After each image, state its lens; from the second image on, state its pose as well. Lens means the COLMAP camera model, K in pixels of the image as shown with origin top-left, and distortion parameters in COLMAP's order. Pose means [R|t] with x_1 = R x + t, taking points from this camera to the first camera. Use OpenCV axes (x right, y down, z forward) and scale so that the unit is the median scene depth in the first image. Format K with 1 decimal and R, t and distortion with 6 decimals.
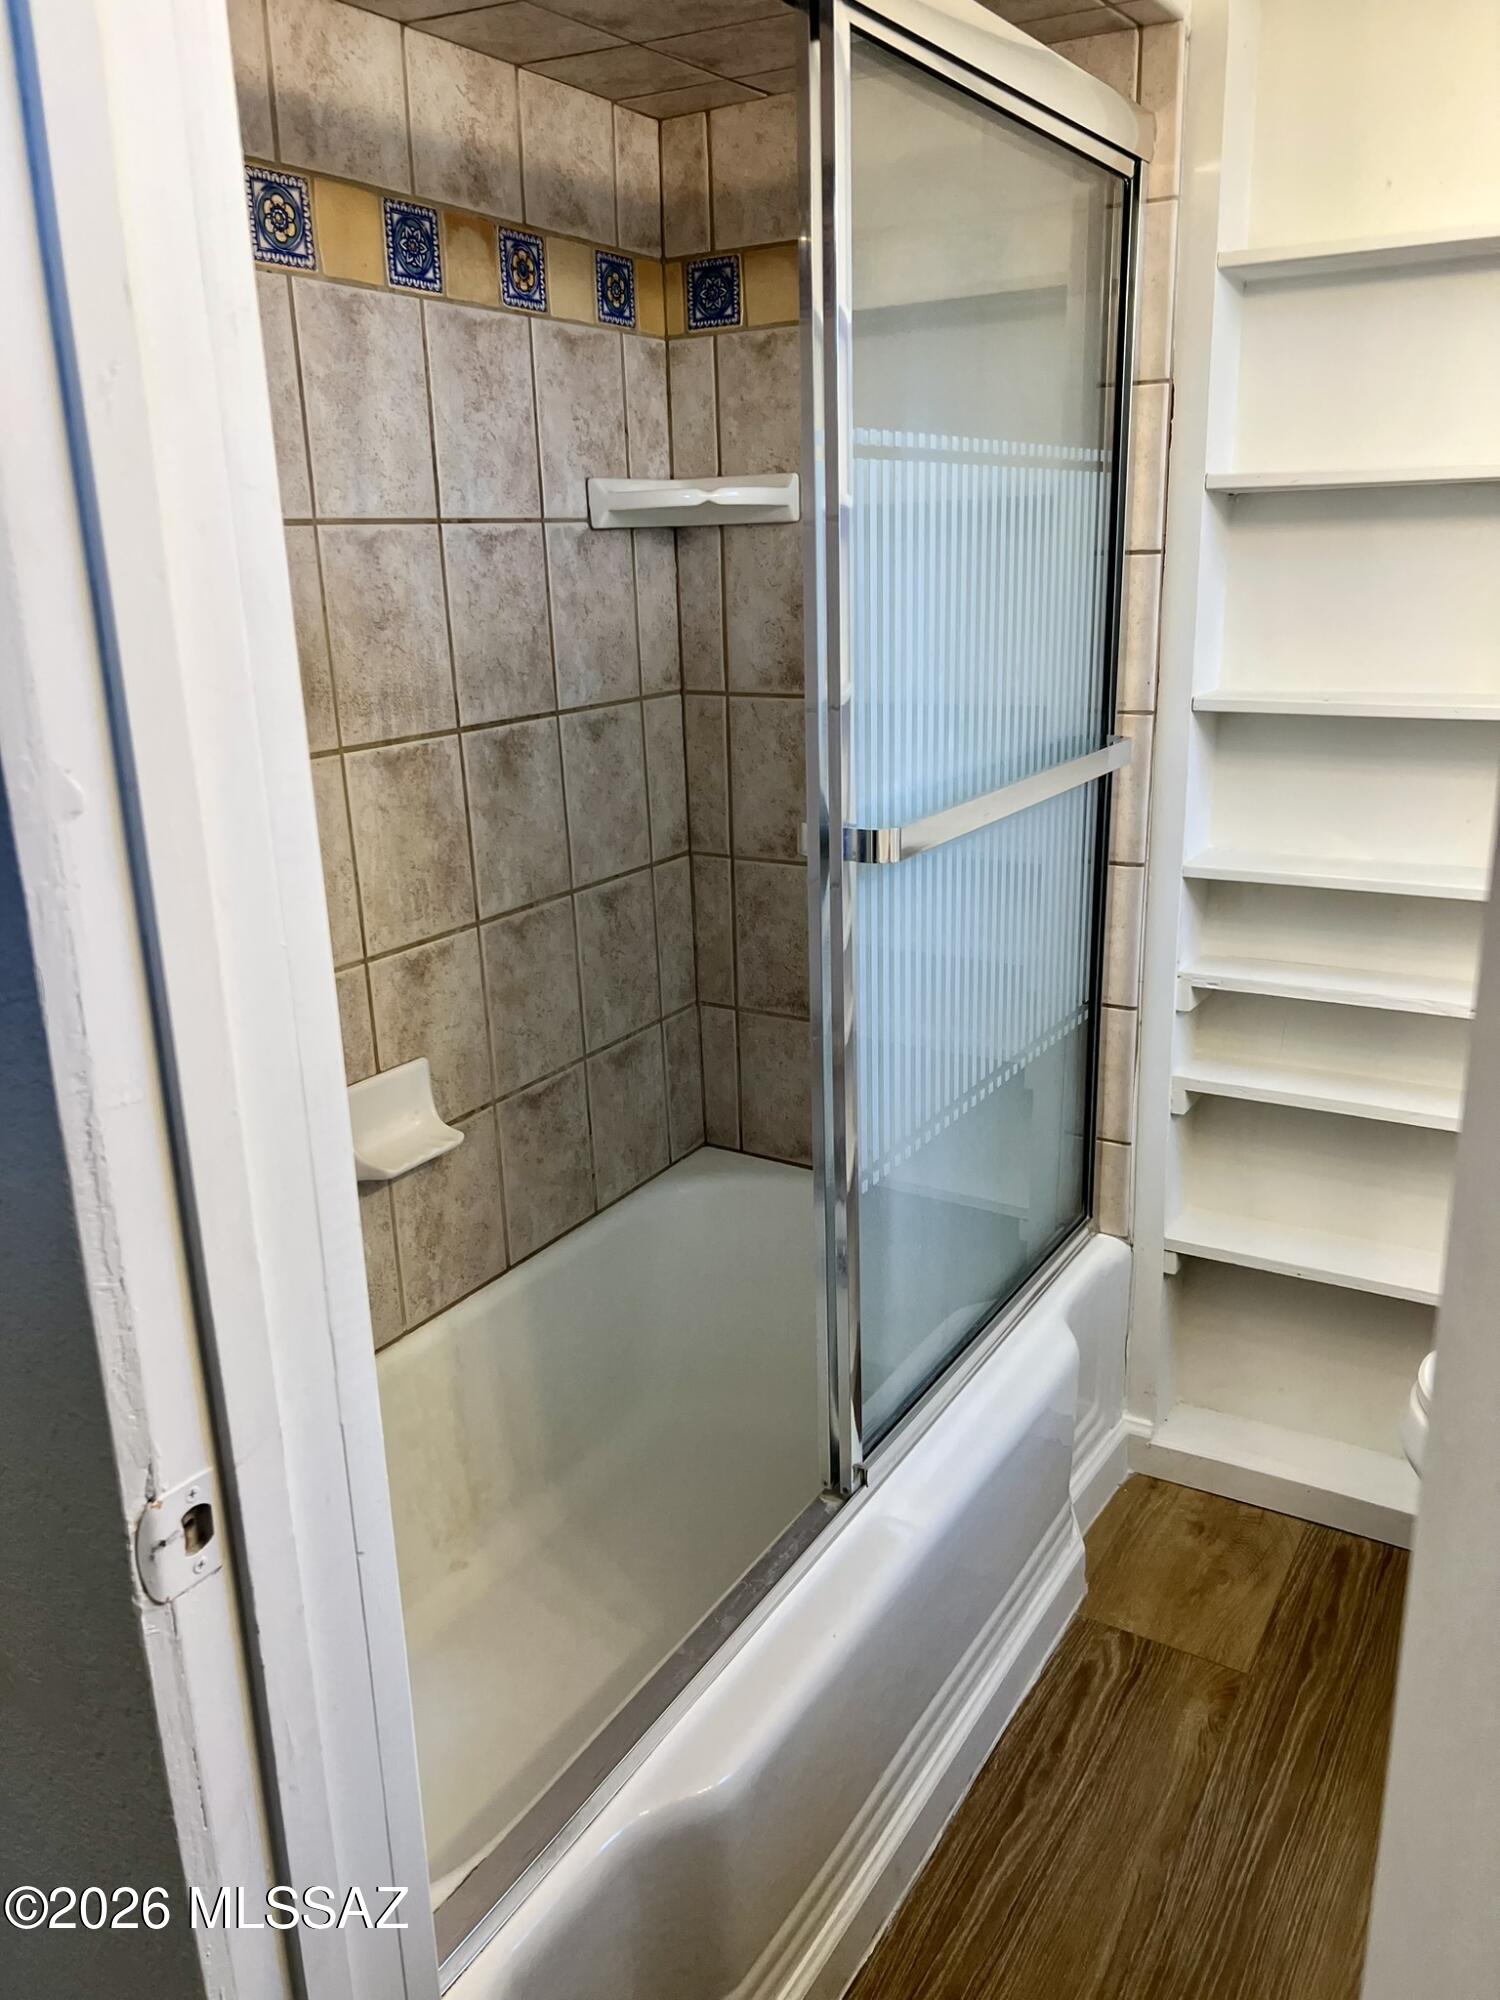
lens RADIAL K [[1520.8, 0, 747.4], [0, 1520.8, 994.2], [0, 0, 1]] dist [0.044579, -0.029695]
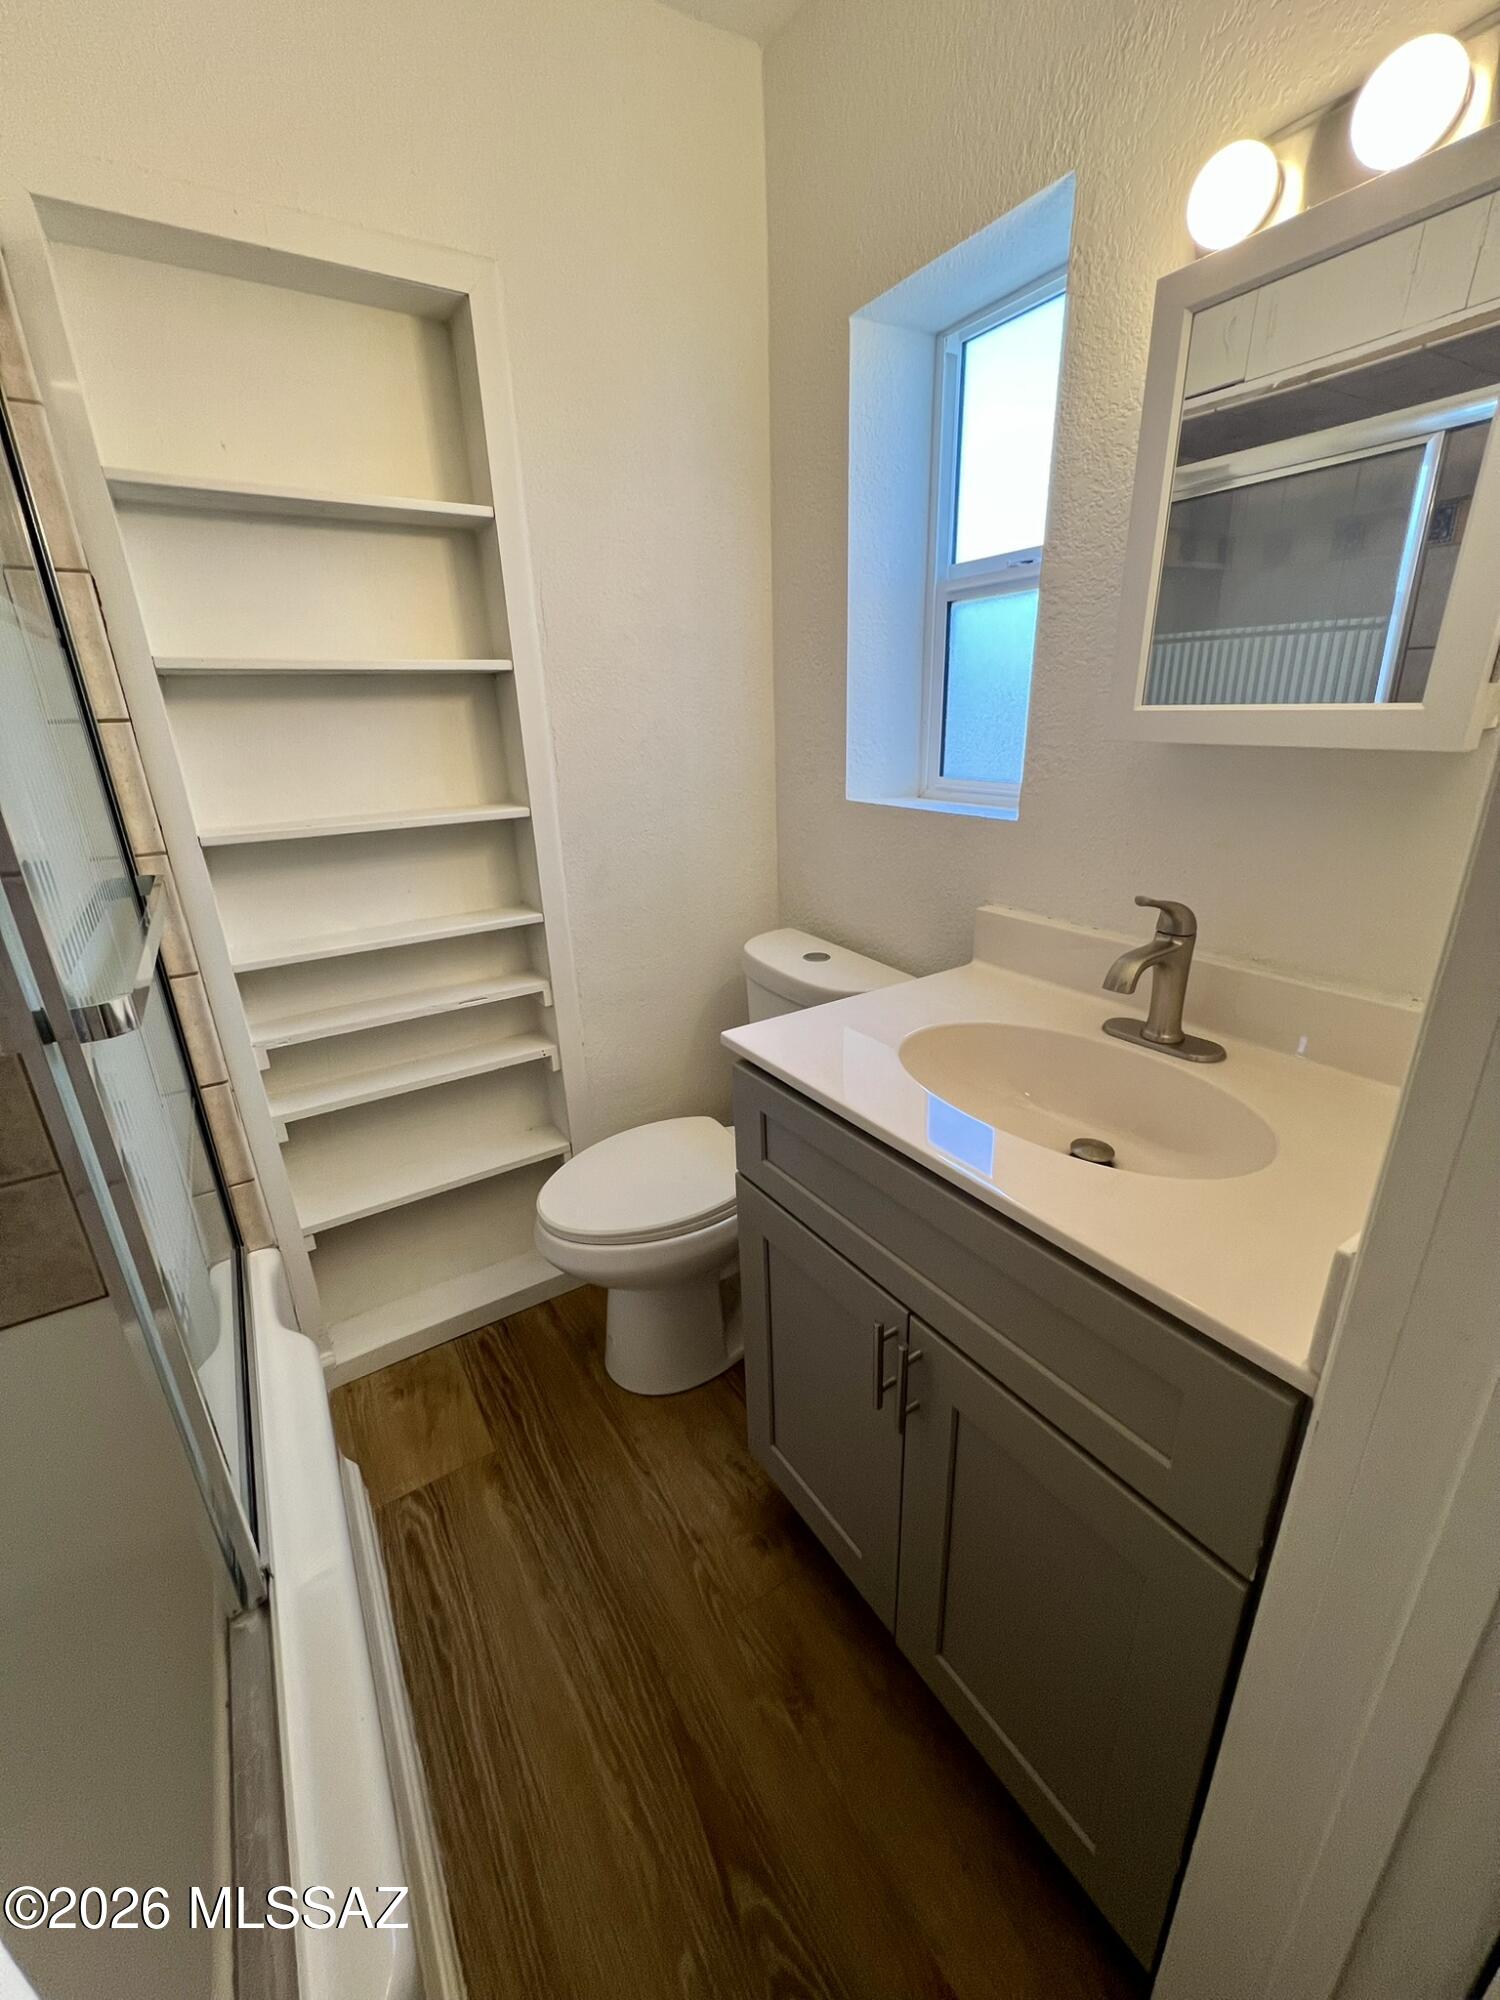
lens RADIAL K [[798.3, 0, 735.3], [0, 798.3, 1001.0], [0, 0, 1]] dist [-0.002973, 0.000410]
pose [[0.440362, -0.292579, 0.848810, -0.111647], [0.275667, 0.943807, 0.182308, -0.061921], [-0.854453, 0.153707, 0.496271, 0.308247]]
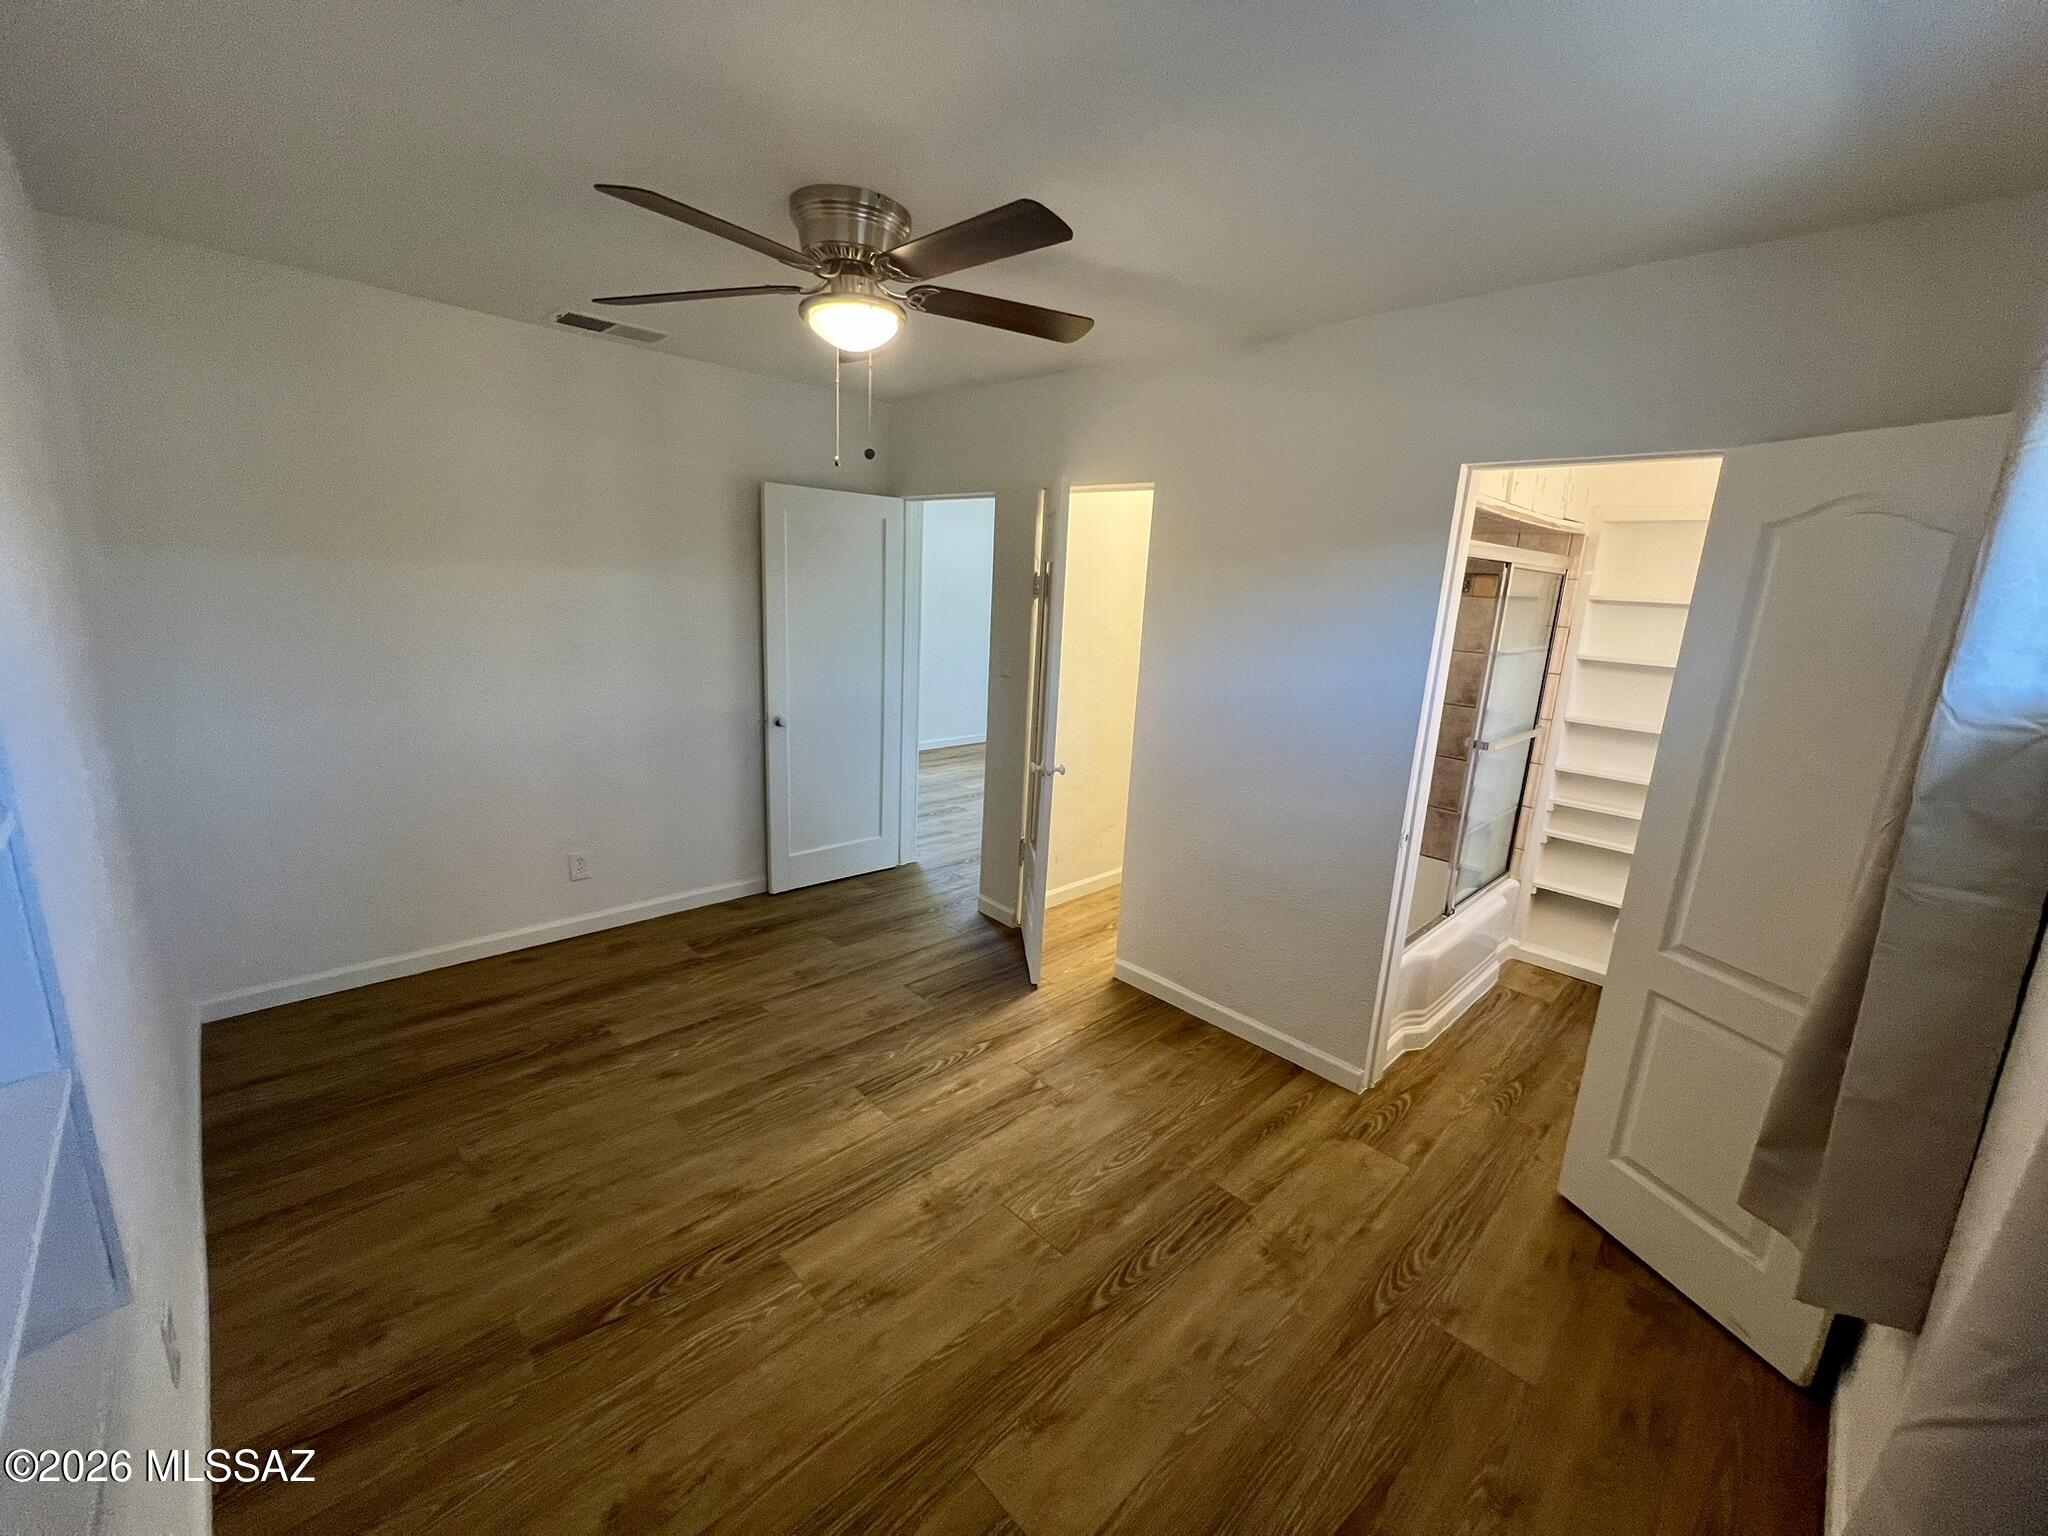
lens RADIAL K [[817.4, 0, 1025.0], [0, 817.4, 766.2], [0, 0, 1]] dist [-0.002973, 0.000410]
pose [[0.967004, 0.128627, -0.219904, -0.446789], [-0.142722, 0.988530, -0.049391, 0.170495], [0.211029, 0.079146, 0.974270, -0.988975]]
